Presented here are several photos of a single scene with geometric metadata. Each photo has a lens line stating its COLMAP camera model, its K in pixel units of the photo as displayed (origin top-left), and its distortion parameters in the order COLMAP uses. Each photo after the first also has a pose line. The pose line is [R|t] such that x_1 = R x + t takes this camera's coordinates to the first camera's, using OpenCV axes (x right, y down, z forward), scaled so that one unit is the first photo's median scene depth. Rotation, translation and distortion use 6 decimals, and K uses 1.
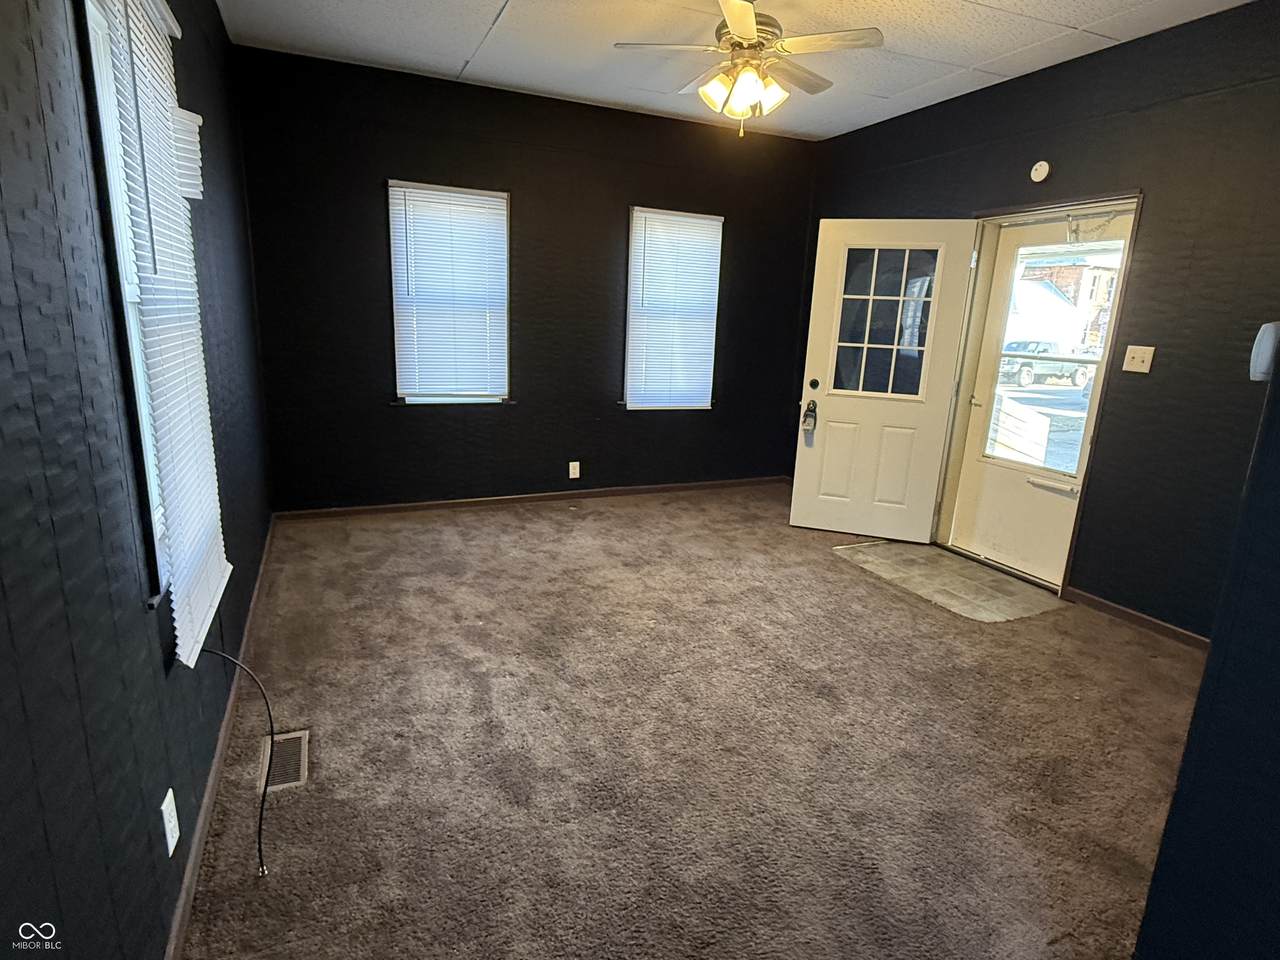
lens RADIAL K [[700.0, 0, 641.5], [0, 700.0, 479.0], [0, 0, 1]] dist [-0.004672, -0.000364]
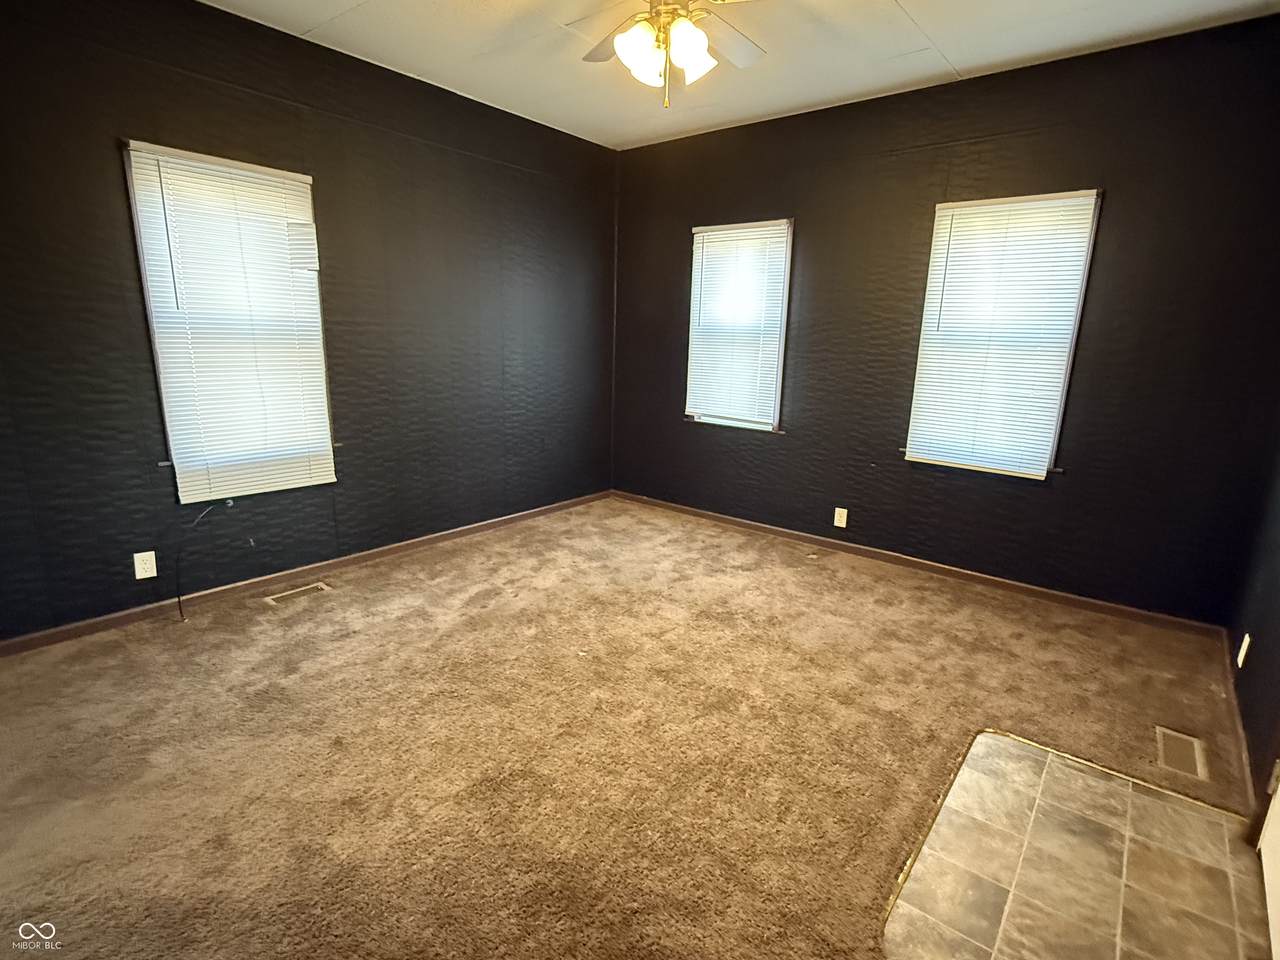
lens RADIAL K [[624.1, 0, 639.6], [0, 624.1, 484.1], [0, 0, 1]] dist [-0.002715, -0.000488]
pose [[0.448236, 0.180893, -0.875421, 0.598388], [-0.212778, 0.972754, 0.092058, -0.091972], [0.868222, 0.145006, 0.474514, 0.501856]]
